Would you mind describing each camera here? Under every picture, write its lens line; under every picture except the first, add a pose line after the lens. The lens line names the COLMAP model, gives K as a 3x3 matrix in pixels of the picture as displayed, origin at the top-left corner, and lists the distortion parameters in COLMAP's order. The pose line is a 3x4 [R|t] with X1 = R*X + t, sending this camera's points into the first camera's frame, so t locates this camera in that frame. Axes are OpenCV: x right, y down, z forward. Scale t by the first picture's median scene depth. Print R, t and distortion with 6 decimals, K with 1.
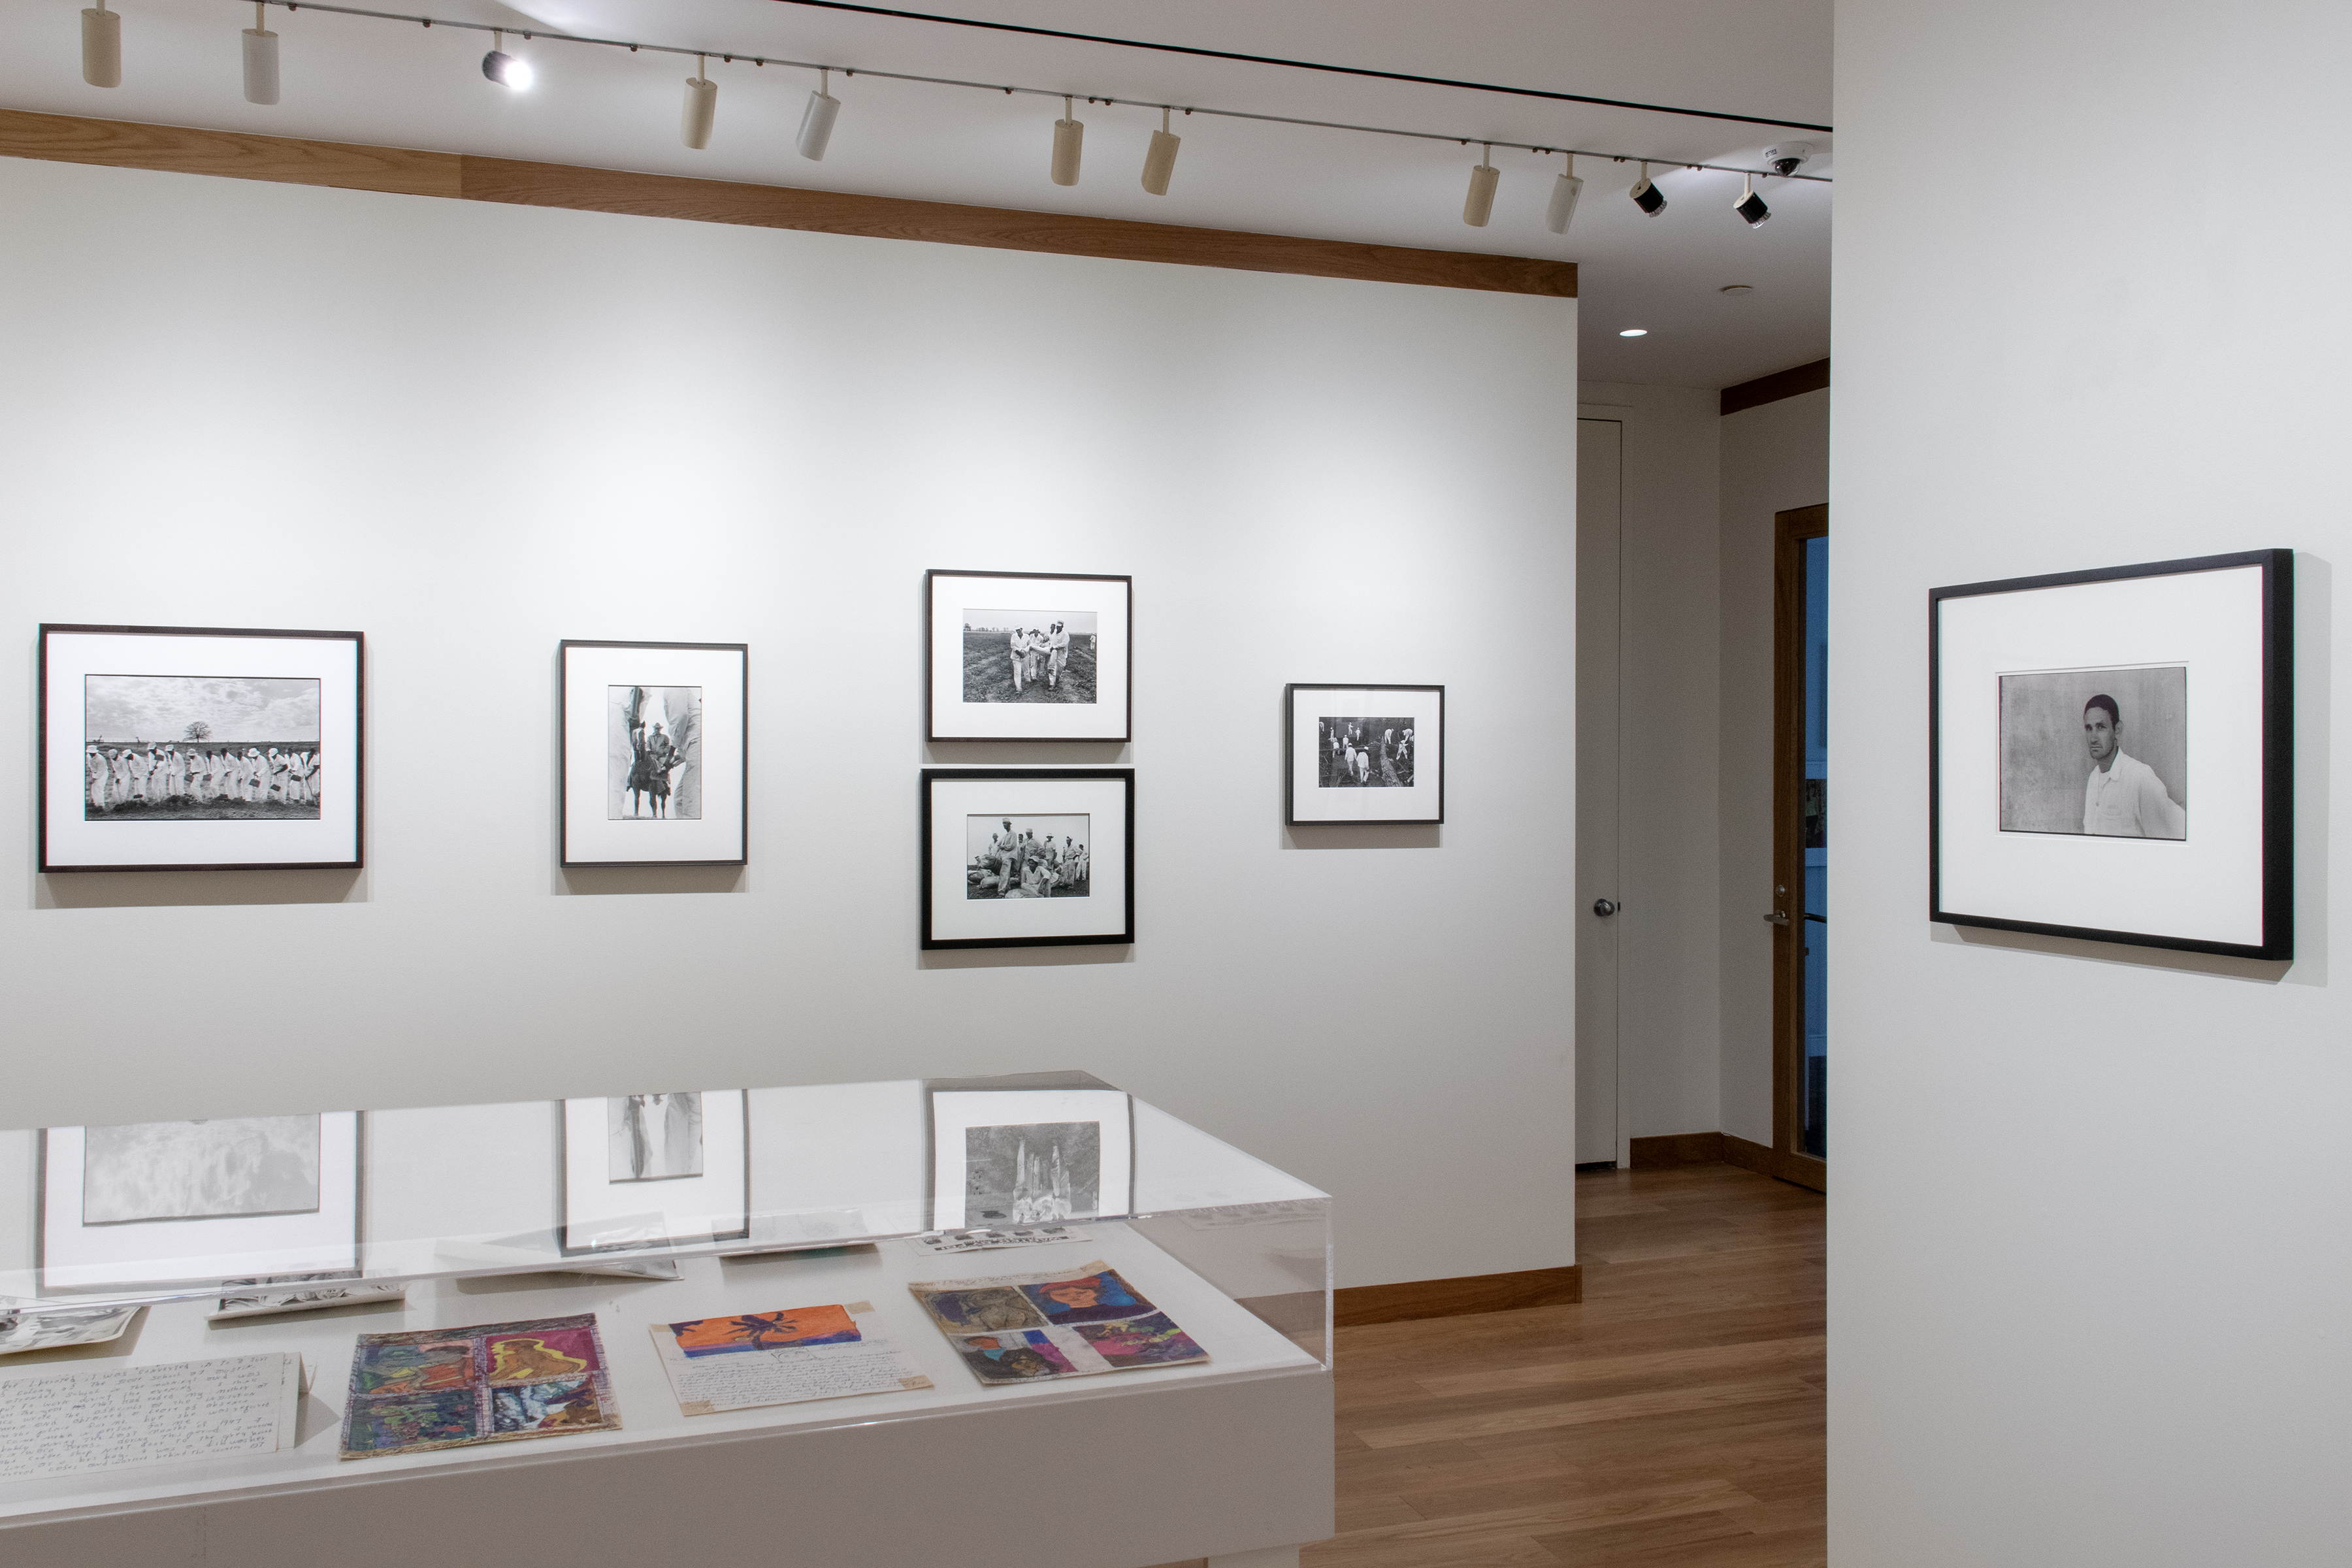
lens RADIAL K [[1937.8, 0, 1181.3], [0, 1937.8, 792.6], [0, 0, 1]] dist [0.010601, 0.002058]
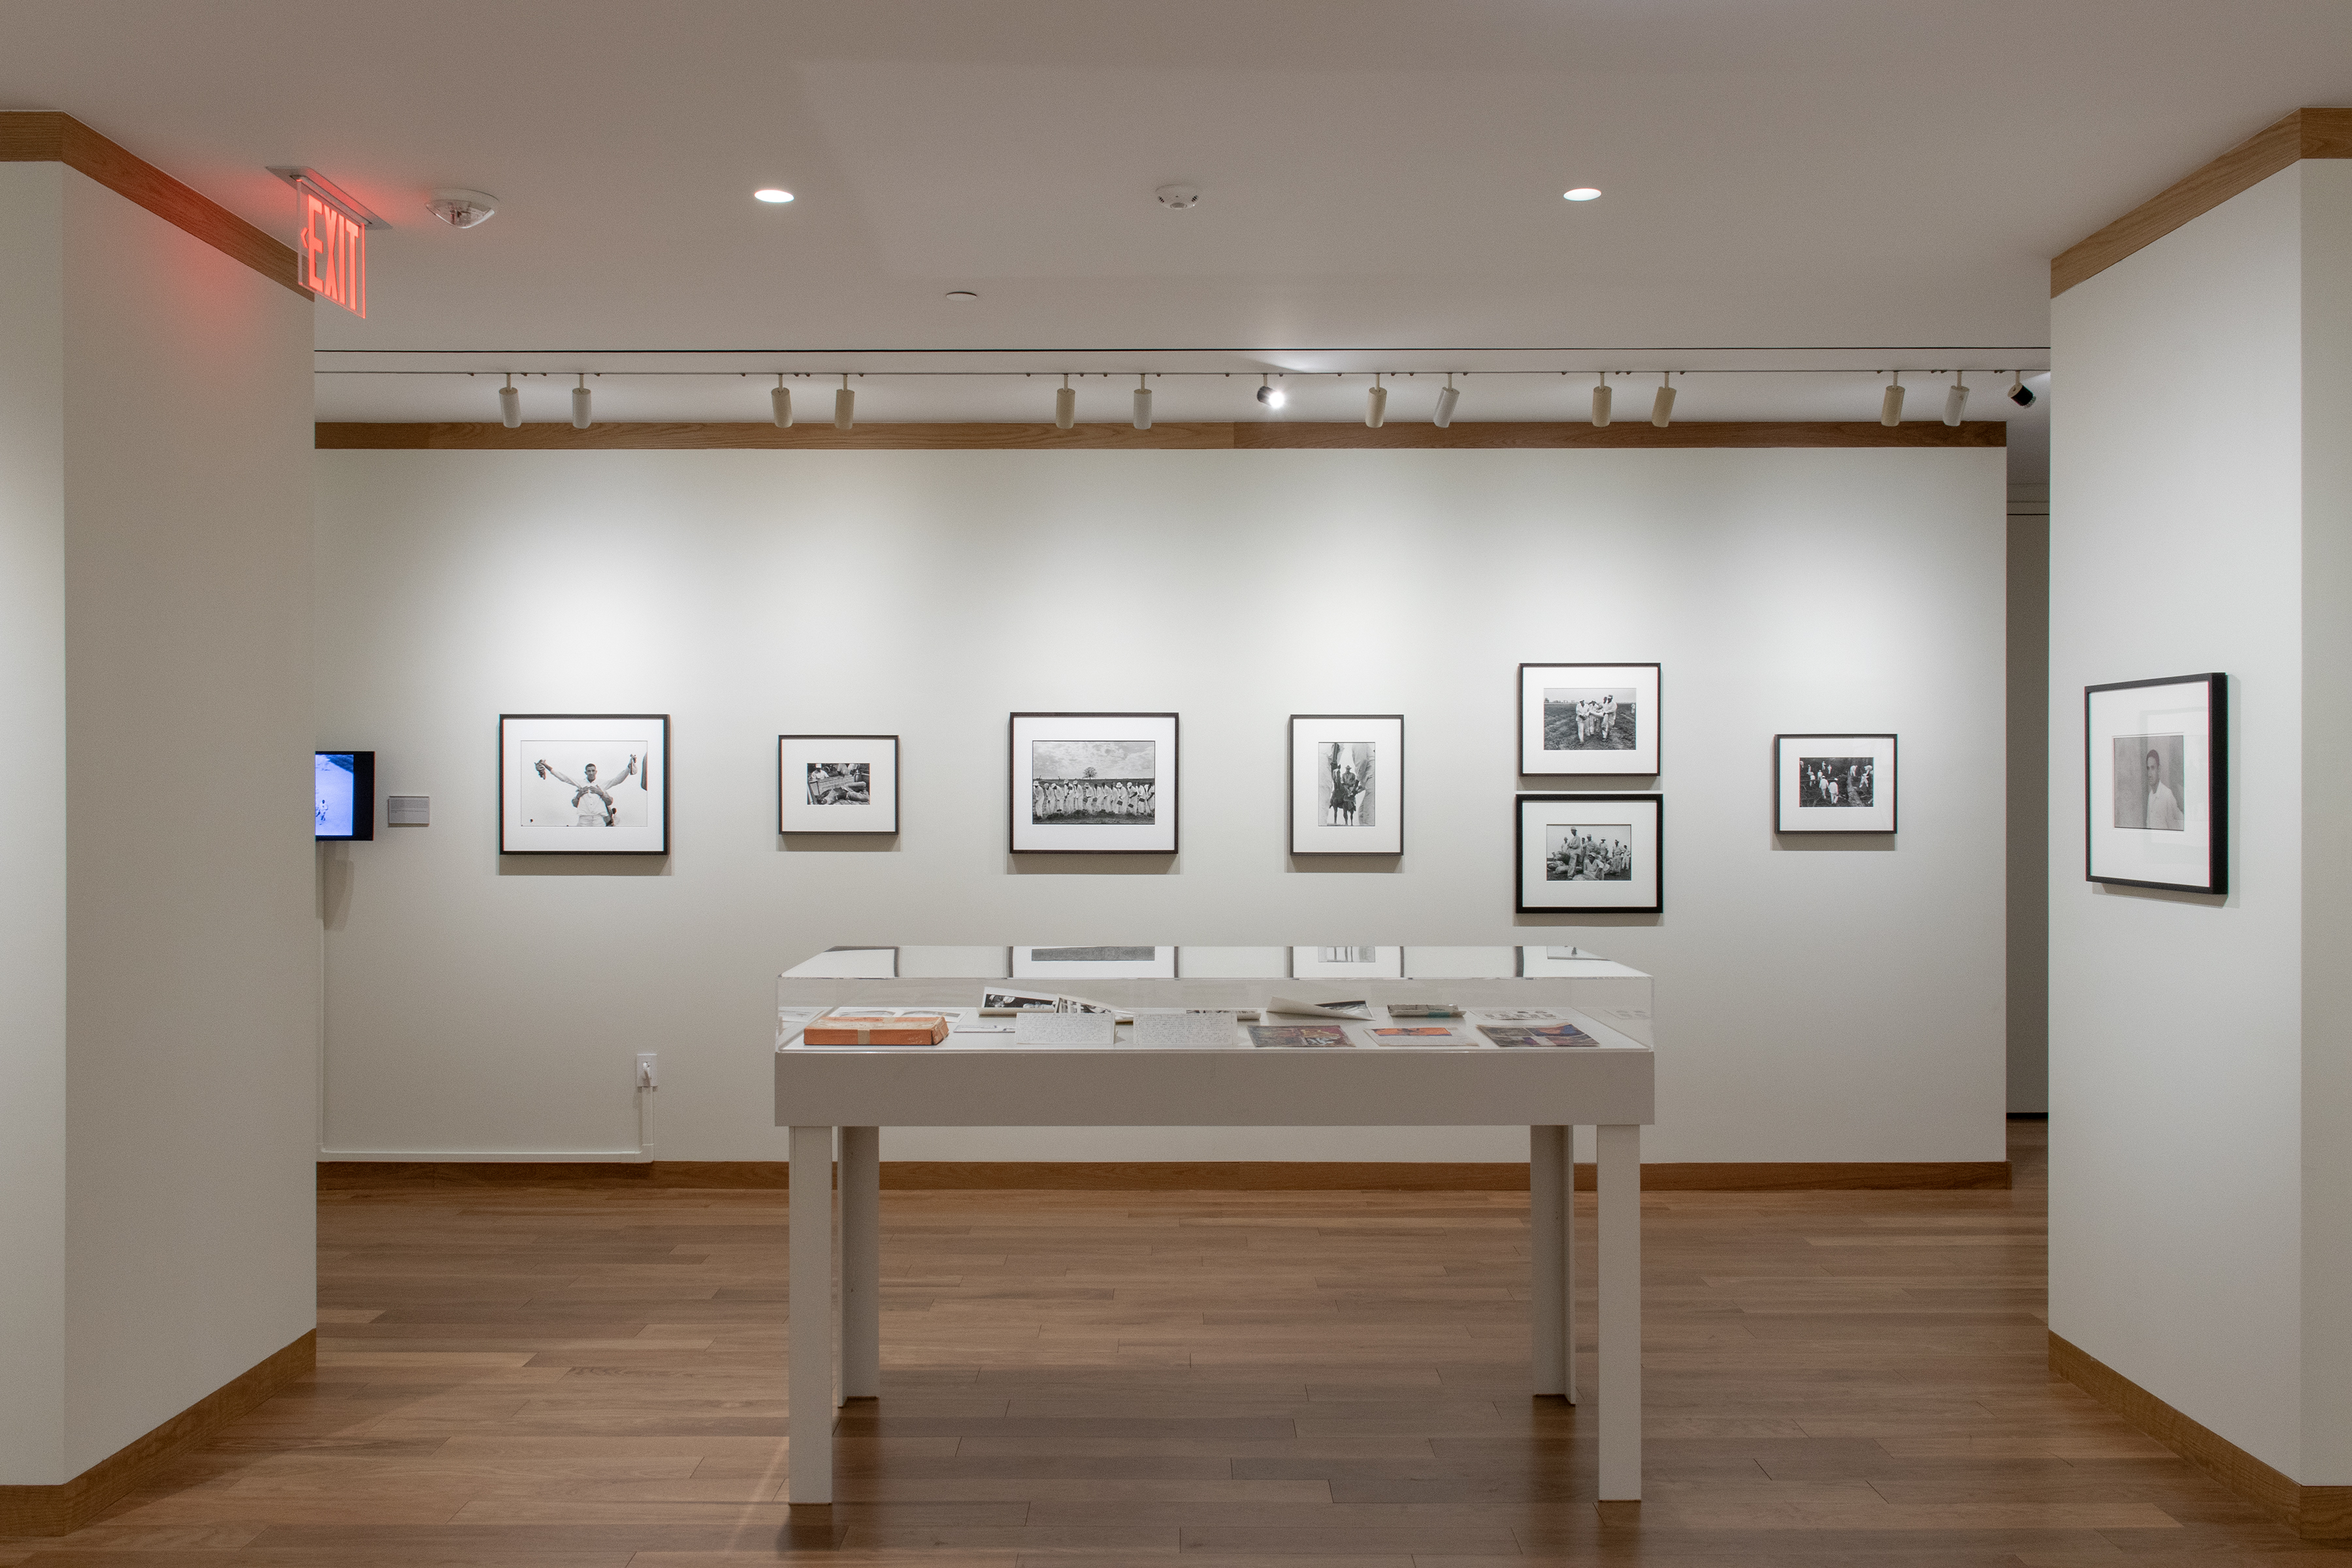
lens RADIAL K [[1914.6, 0, 1176.0], [0, 1914.6, 784.0], [0, 0, 1]] dist [0.006156, 0.007139]
pose [[0.943301, -0.003236, -0.331922, 0.113451], [-0.003301, 0.999812, -0.019129, 0.009379], [0.331921, 0.019141, 0.943113, -0.507954]]
